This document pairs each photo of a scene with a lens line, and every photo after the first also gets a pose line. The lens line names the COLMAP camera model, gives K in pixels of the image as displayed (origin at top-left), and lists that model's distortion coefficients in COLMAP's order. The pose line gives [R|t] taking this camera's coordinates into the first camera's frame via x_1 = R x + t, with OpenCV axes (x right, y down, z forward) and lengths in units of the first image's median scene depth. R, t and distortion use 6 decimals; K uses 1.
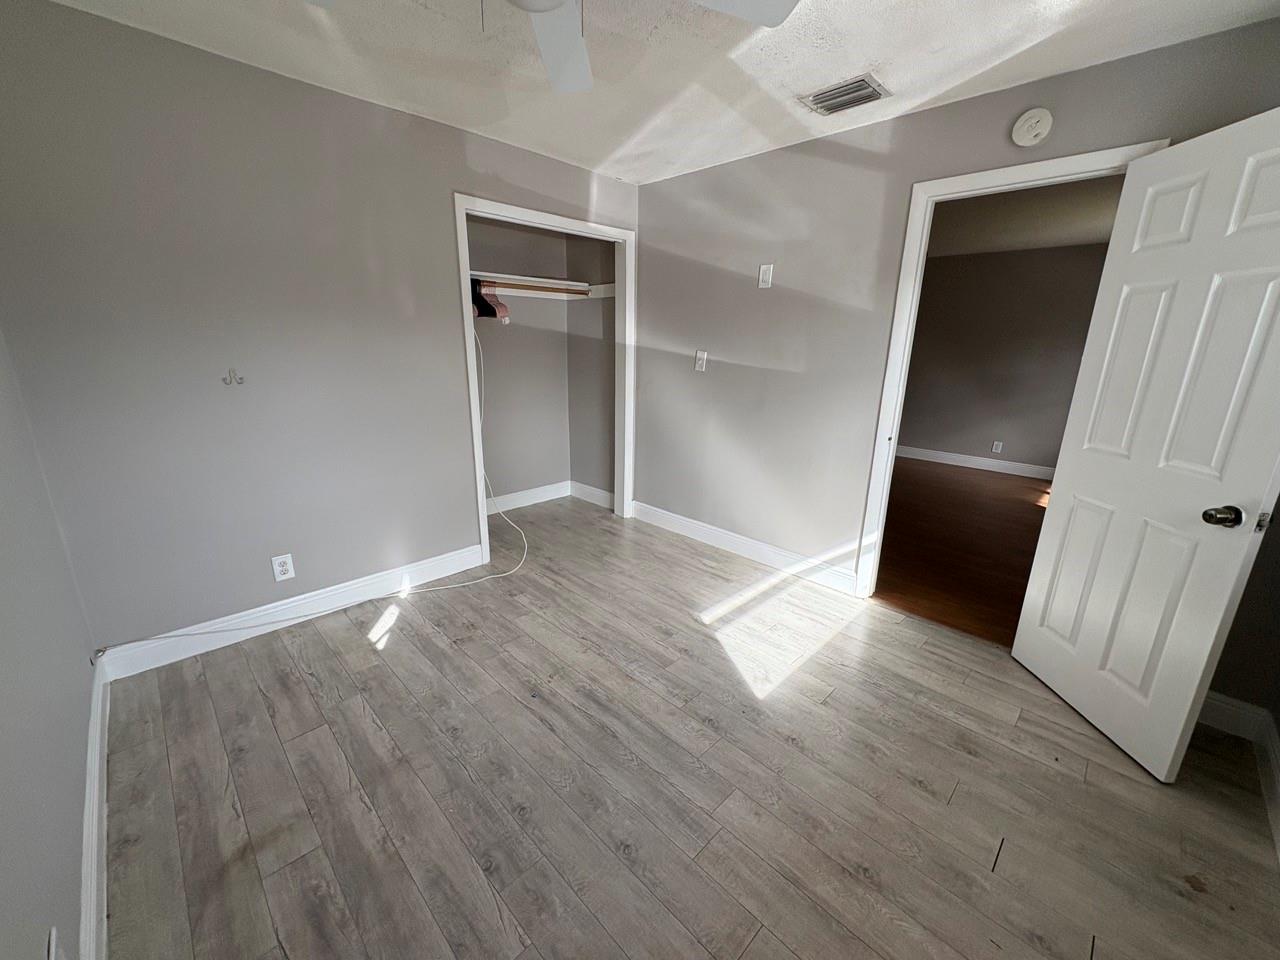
lens RADIAL K [[511.2, 0, 643.1], [0, 511.2, 481.2], [0, 0, 1]] dist [-0.002385, 0.000603]
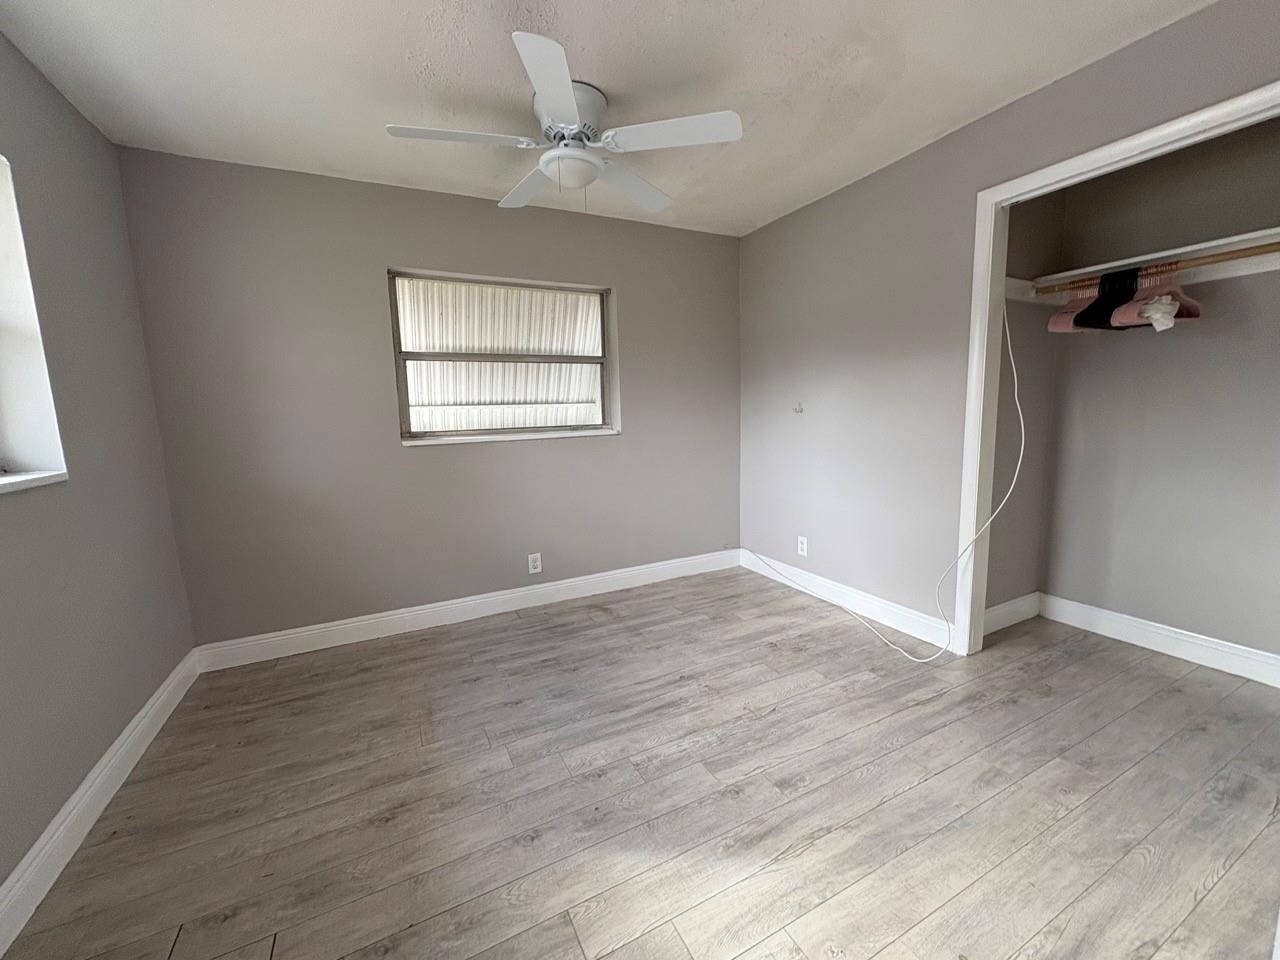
lens RADIAL K [[511.2, 0, 638.0], [0, 511.2, 478.5], [0, 0, 1]] dist [-0.002385, 0.000603]
pose [[-0.320837, 0.117882, -0.939770, 0.881922], [-0.228793, 0.953194, 0.197675, -0.217064], [0.919085, 0.278435, -0.278849, 1.158964]]
